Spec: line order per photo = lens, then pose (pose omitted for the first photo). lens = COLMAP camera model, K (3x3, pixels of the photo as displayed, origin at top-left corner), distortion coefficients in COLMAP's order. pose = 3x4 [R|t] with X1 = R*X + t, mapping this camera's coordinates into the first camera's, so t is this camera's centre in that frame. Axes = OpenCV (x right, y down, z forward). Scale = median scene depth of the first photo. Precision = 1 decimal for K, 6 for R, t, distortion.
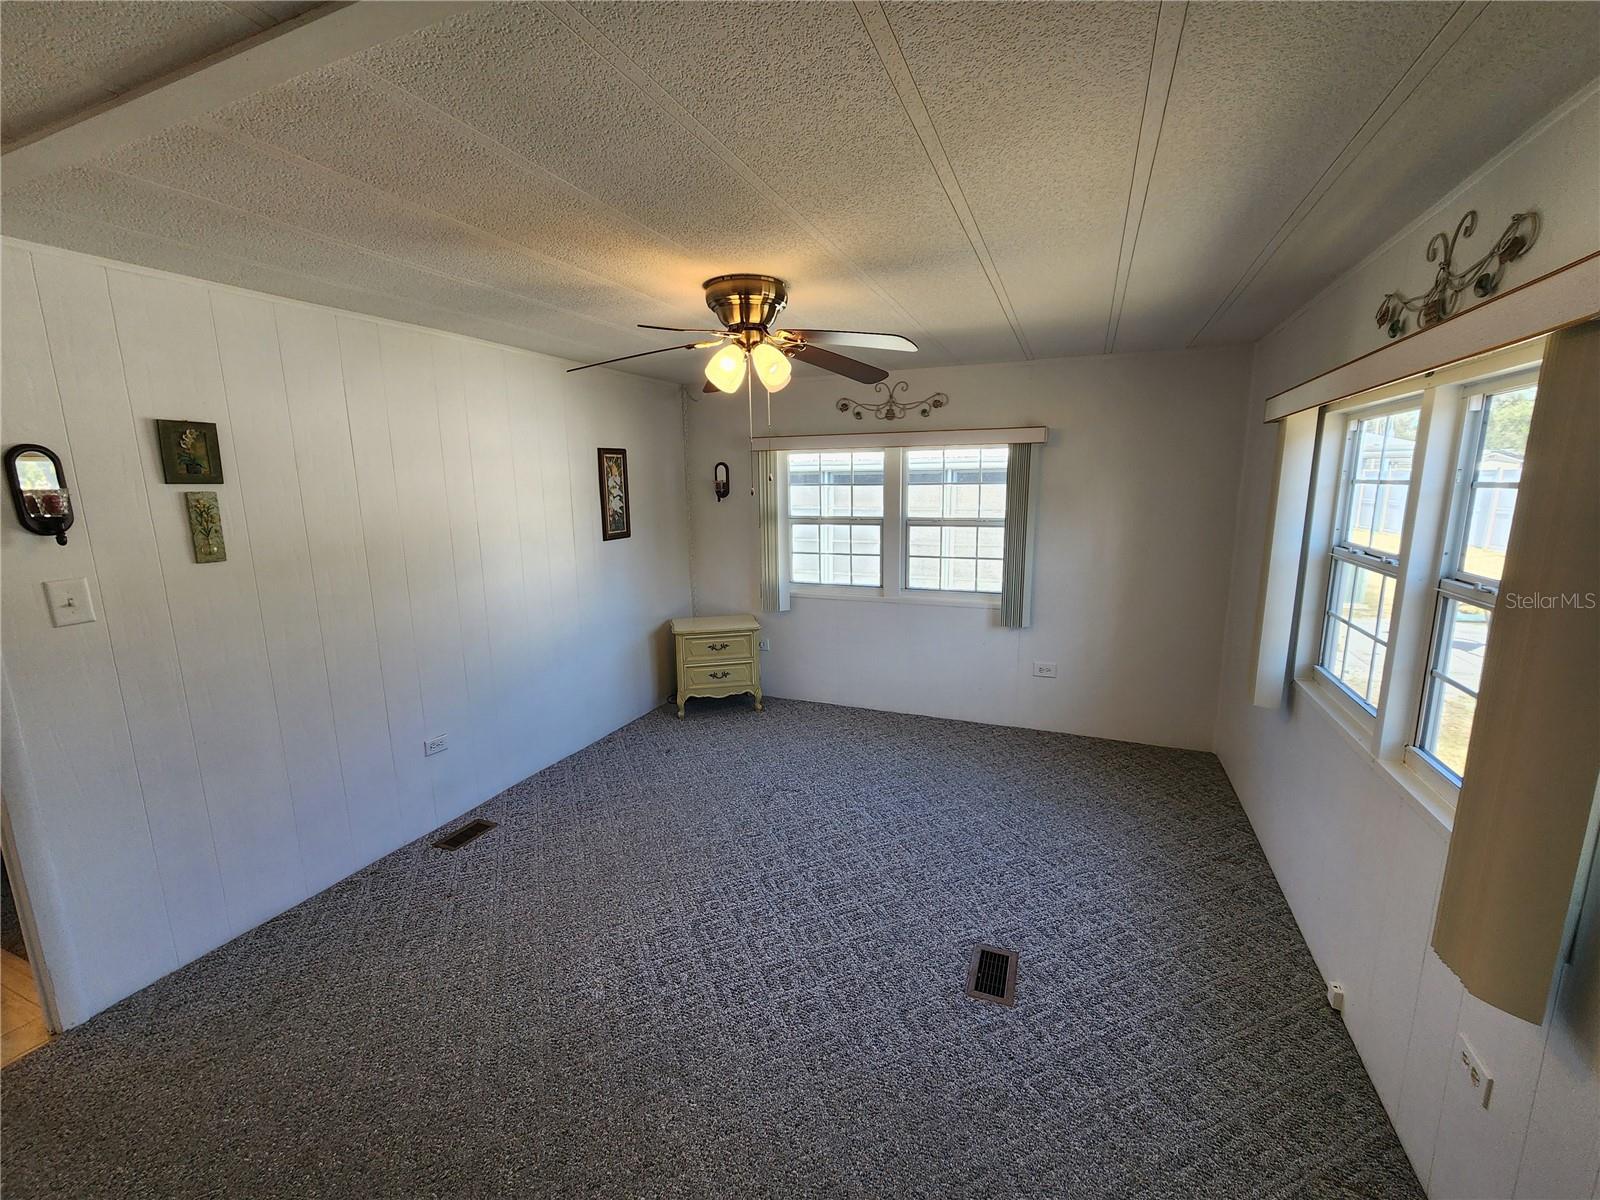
lens RADIAL K [[673.7, 0, 839.3], [0, 673.7, 600.3], [0, 0, 1]] dist [-0.002545, -0.000091]
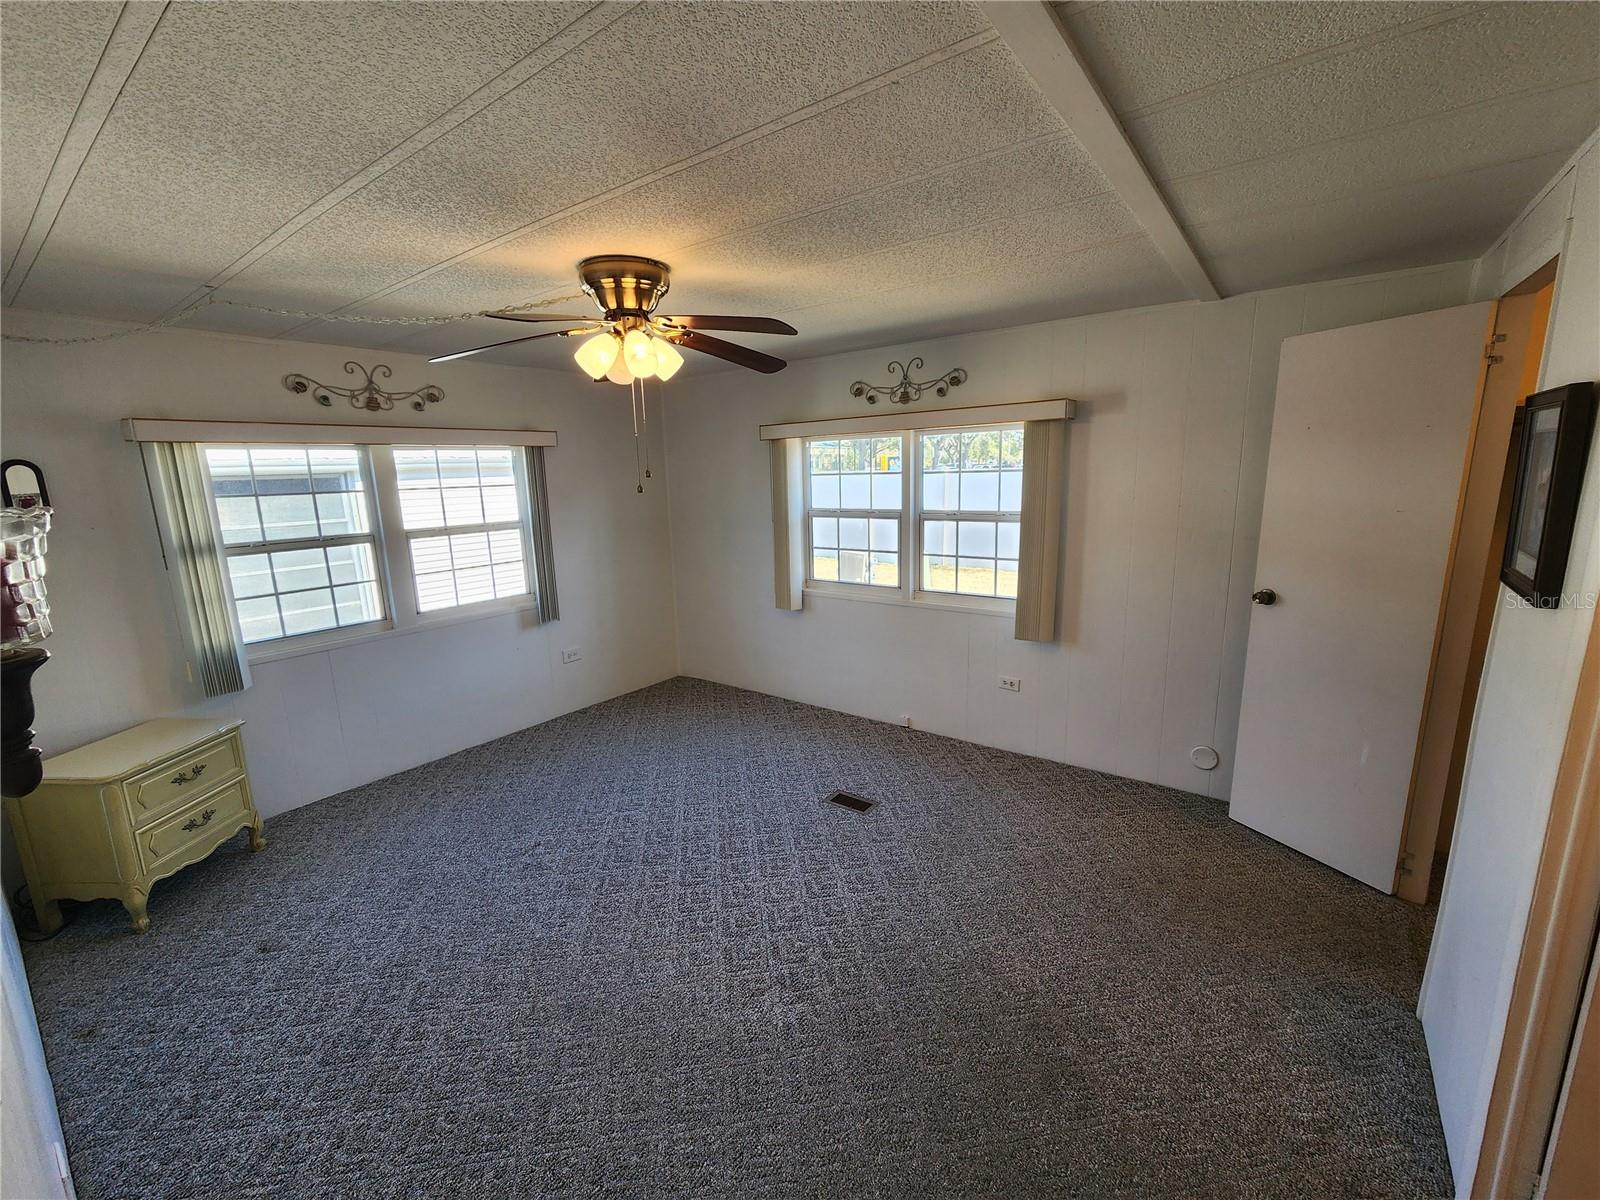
lens RADIAL K [[651.4, 0, 804.0], [0, 651.4, 602.5], [0, 0, 1]] dist [-0.000683, 0.000874]
pose [[0.261745, -0.192067, 0.945833, -0.576363], [0.192698, 0.970667, 0.143784, -0.058536], [-0.945705, 0.144625, 0.291078, 0.322384]]
